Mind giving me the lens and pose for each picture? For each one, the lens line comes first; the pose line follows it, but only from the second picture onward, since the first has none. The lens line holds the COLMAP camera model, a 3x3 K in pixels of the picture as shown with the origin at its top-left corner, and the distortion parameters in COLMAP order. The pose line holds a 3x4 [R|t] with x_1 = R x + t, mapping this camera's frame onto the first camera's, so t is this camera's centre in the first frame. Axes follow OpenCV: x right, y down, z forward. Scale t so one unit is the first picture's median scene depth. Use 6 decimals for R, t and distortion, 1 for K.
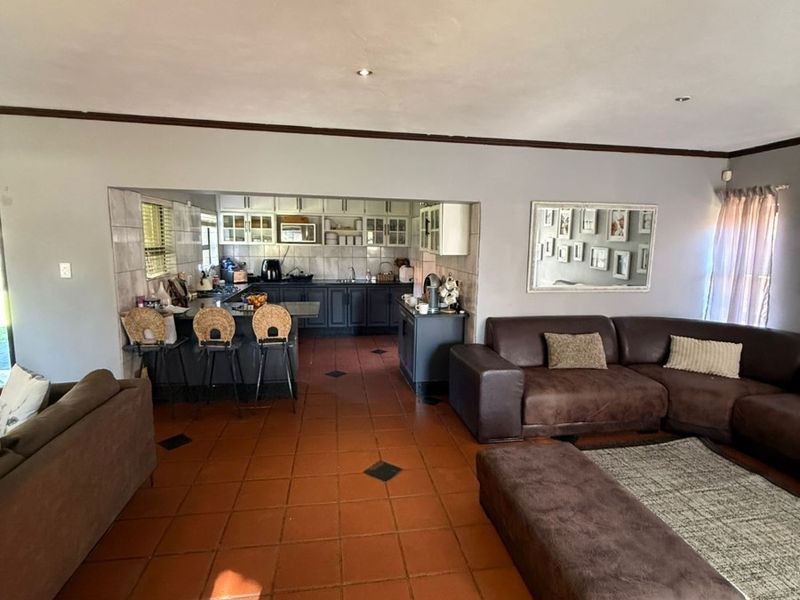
lens RADIAL K [[425.6, 0, 401.1], [0, 425.6, 296.3], [0, 0, 1]] dist [0.002157, -0.000316]
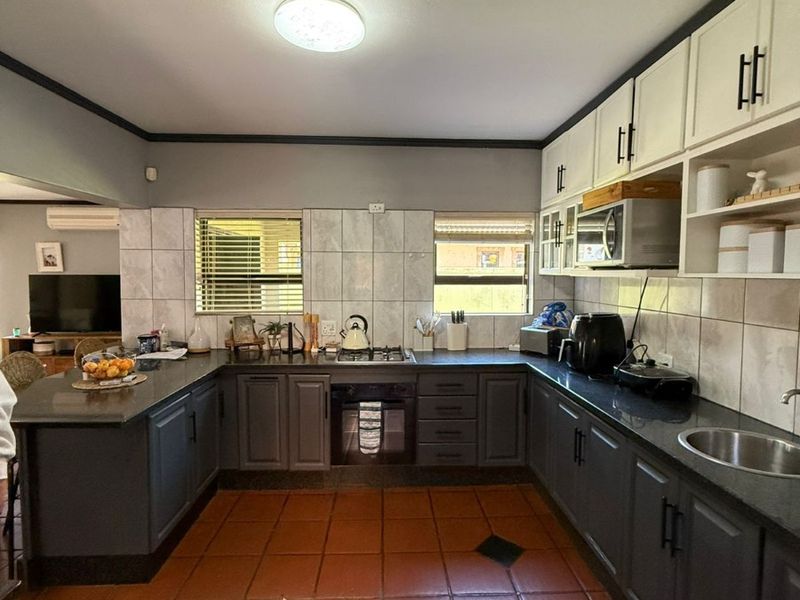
lens RADIAL K [[425.6, 0, 401.1], [0, 425.6, 296.3], [0, 0, 1]] dist [0.002157, -0.000316]
pose [[-0.124351, 0.037068, -0.991546, 0.154381], [-0.135743, 0.989271, 0.054006, -0.161989], [0.982909, 0.141311, -0.117985, 1.432093]]
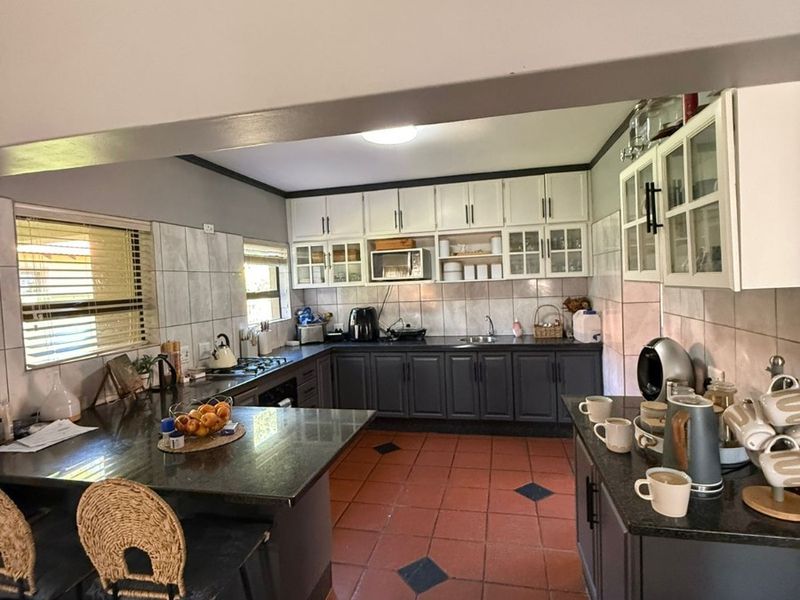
lens RADIAL K [[425.6, 0, 401.1], [0, 425.6, 296.3], [0, 0, 1]] dist [0.002157, -0.000316]
pose [[0.922488, -0.043465, -0.383572, 0.006101], [0.009162, 0.995826, -0.090810, -0.071514], [0.385918, 0.080257, 0.919035, 0.681730]]
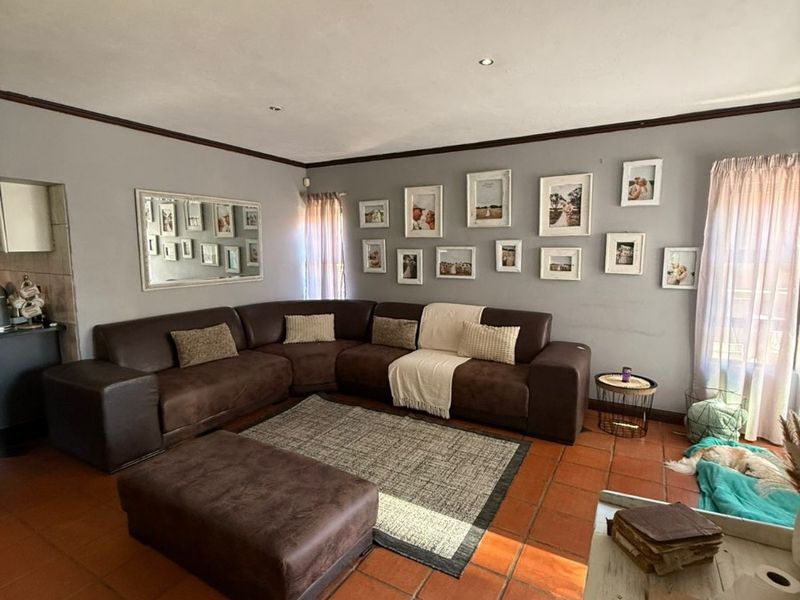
lens RADIAL K [[425.6, 0, 401.1], [0, 425.6, 296.3], [0, 0, 1]] dist [0.002157, -0.000316]
pose [[0.638659, -0.105726, 0.762192, -0.039435], [0.110013, 0.992886, 0.045543, 0.020078], [-0.761585, 0.054764, 0.645746, 0.008930]]
